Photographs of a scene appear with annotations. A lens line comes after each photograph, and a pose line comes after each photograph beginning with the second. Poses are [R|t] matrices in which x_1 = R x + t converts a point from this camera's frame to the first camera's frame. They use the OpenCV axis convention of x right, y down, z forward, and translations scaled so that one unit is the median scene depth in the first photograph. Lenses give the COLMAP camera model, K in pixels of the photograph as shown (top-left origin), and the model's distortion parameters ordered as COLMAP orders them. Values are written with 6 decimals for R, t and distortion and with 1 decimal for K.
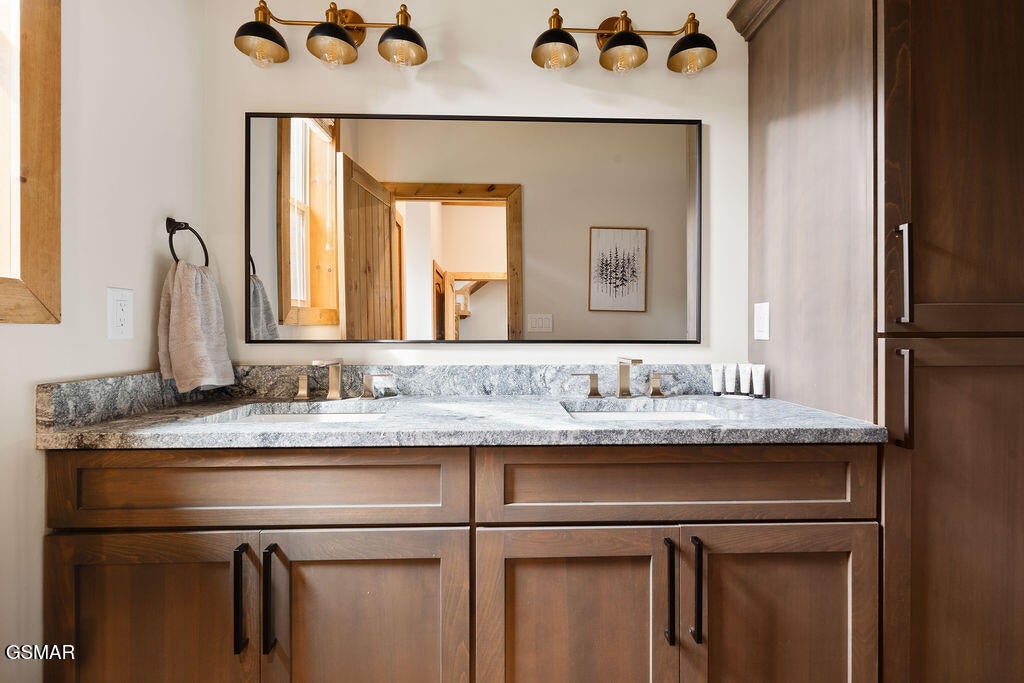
lens RADIAL K [[457.5, 0, 514.5], [0, 457.5, 338.5], [0, 0, 1]] dist [-0.003610, -0.000384]
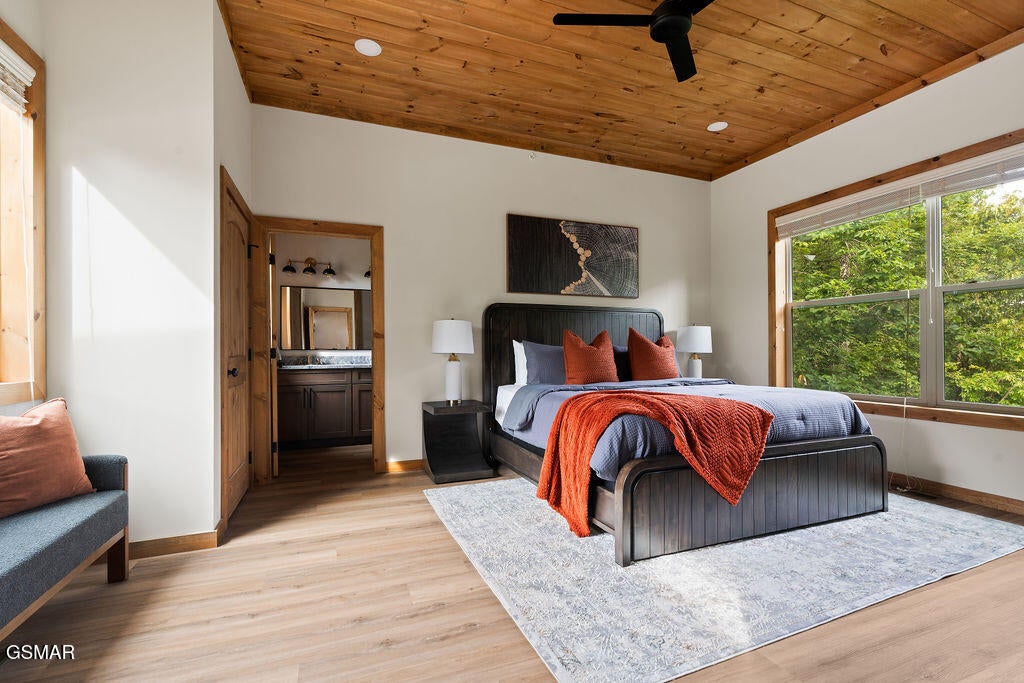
lens RADIAL K [[457.5, 0, 513.8], [0, 457.5, 339.8], [0, 0, 1]] dist [-0.003610, -0.000384]
pose [[0.946902, -0.002811, 0.321511, -0.007683], [0.007690, 0.999874, -0.013907, -0.007035], [-0.321431, 0.015641, 0.946804, -2.143511]]
